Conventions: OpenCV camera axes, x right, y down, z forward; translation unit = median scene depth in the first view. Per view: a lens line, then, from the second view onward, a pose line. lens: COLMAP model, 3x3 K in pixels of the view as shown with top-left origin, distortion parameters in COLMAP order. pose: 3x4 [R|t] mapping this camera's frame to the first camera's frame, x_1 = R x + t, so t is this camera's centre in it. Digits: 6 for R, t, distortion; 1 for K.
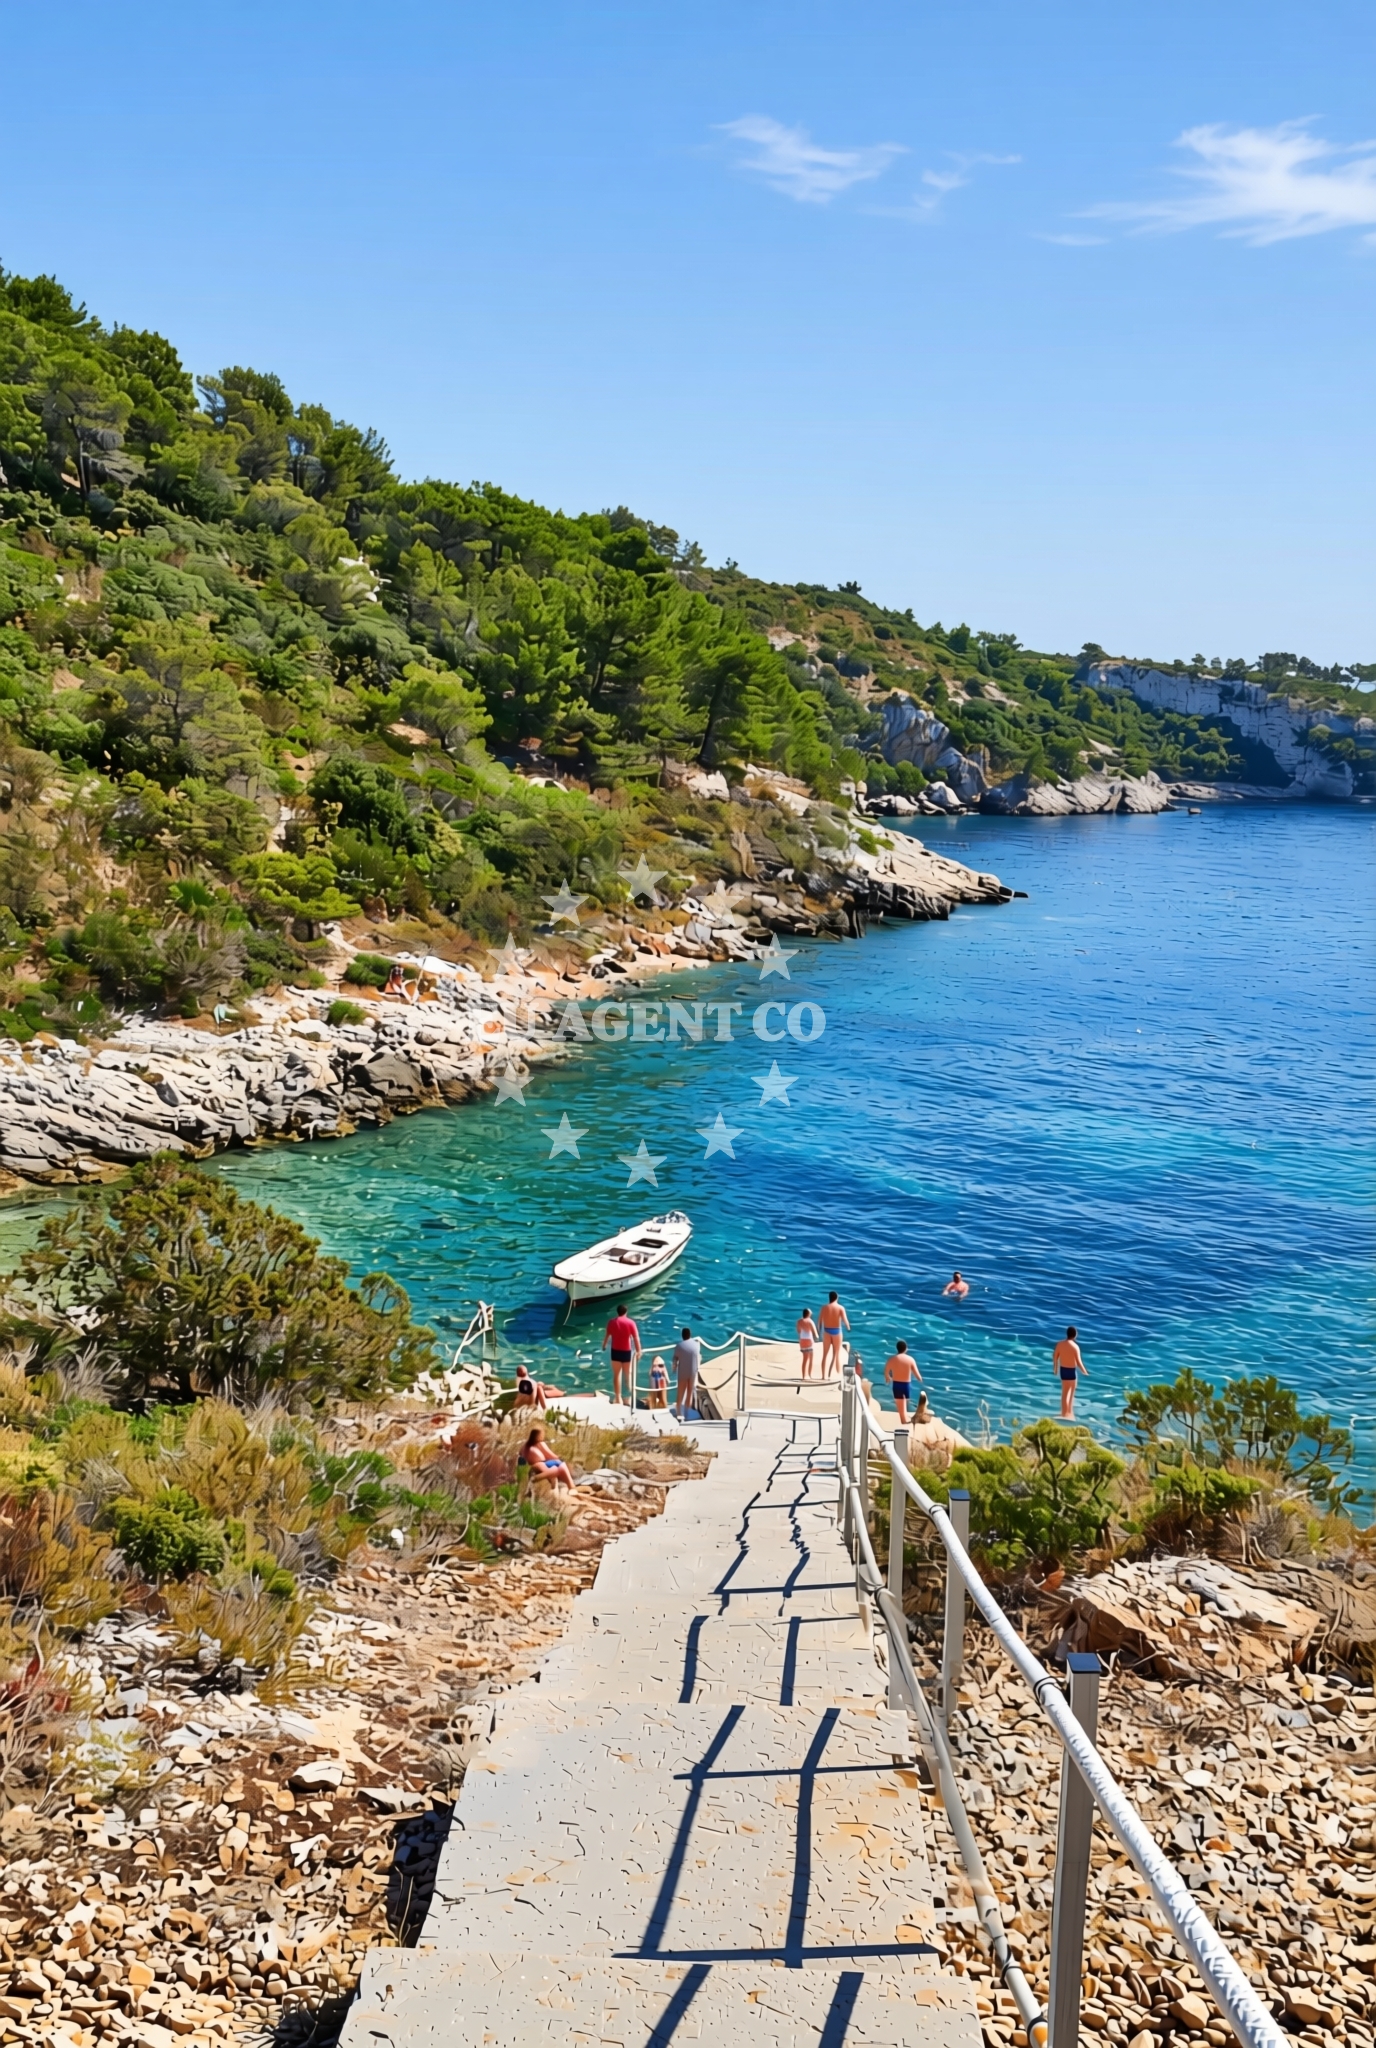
lens RADIAL K [[1368.7, 0, 700.0], [0, 1368.7, 924.2], [0, 0, 1]] dist [0.027921, -0.000137]
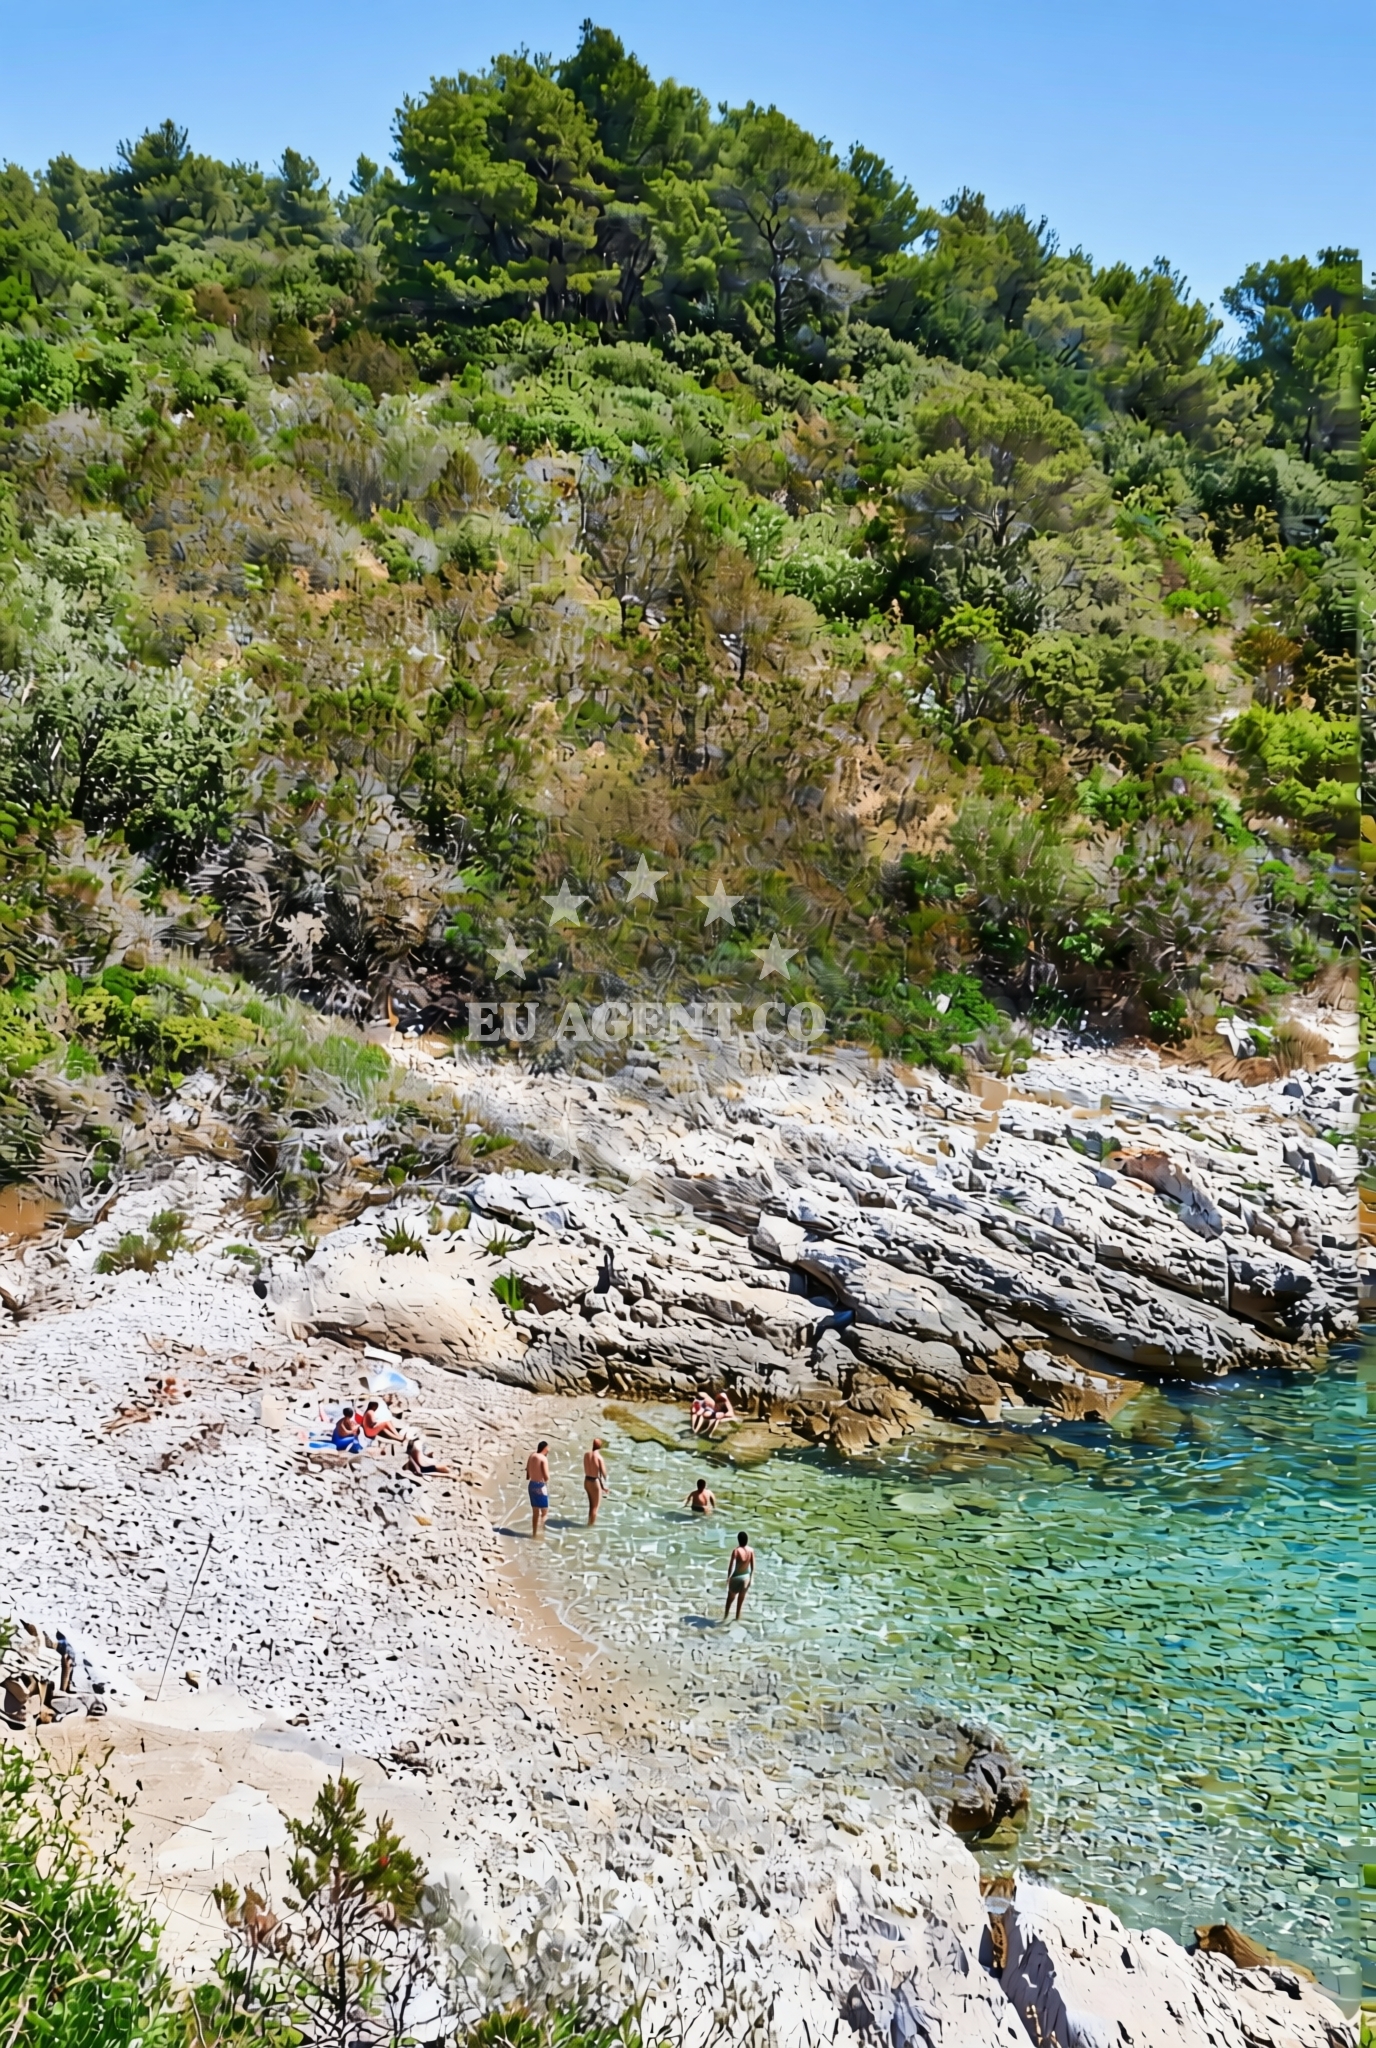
lens RADIAL K [[1873.2, 0, 594.8], [0, 1873.2, 935.0], [0, 0, 1]] dist [0.017493, 0.001832]
pose [[0.892177, -0.020548, -0.451218, -0.241534], [-0.012604, 0.997443, -0.070345, 0.070637], [0.451509, 0.068448, 0.889637, 0.359808]]
